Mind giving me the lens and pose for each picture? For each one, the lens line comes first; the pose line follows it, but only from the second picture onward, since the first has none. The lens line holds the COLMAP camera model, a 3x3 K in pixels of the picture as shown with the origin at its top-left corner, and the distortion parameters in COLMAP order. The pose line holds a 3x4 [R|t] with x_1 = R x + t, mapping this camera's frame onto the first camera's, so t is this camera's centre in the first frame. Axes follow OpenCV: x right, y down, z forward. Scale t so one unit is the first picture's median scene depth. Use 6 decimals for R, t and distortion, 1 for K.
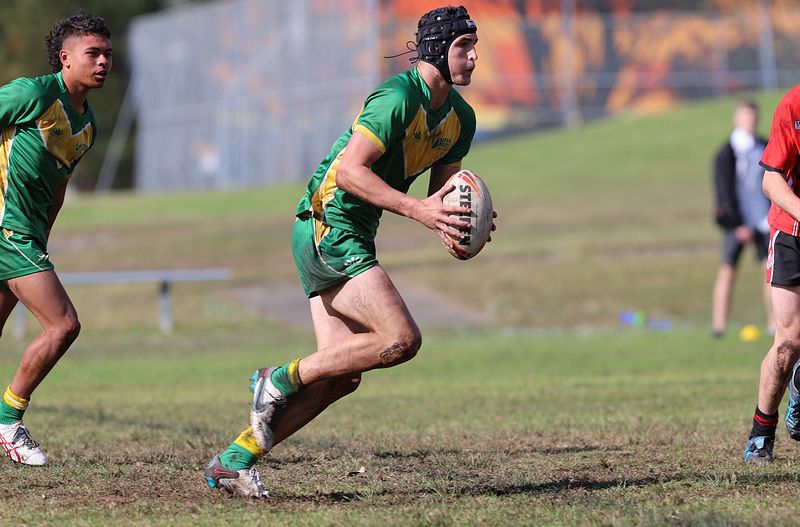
lens RADIAL K [[366.1, 0, 399.4], [0, 366.1, 267.3], [0, 0, 1]] dist [0.019533, 0.000672]
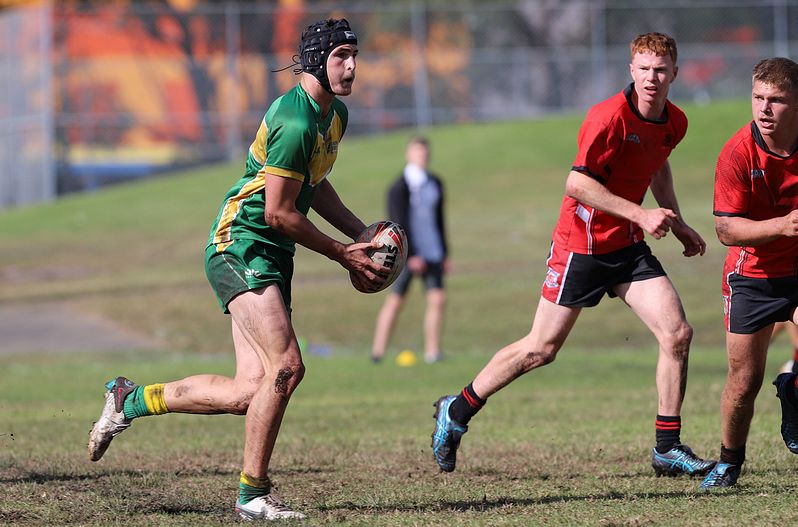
lens RADIAL K [[365.1, 0, 400.6], [0, 365.1, 260.3], [0, 0, 1]] dist [0.019533, 0.000672]
pose [[0.999511, 0.000119, -0.031275, 0.956905], [-0.000037, 0.999997, 0.002604, -0.102802], [0.031275, -0.002601, 0.999507, -0.029660]]
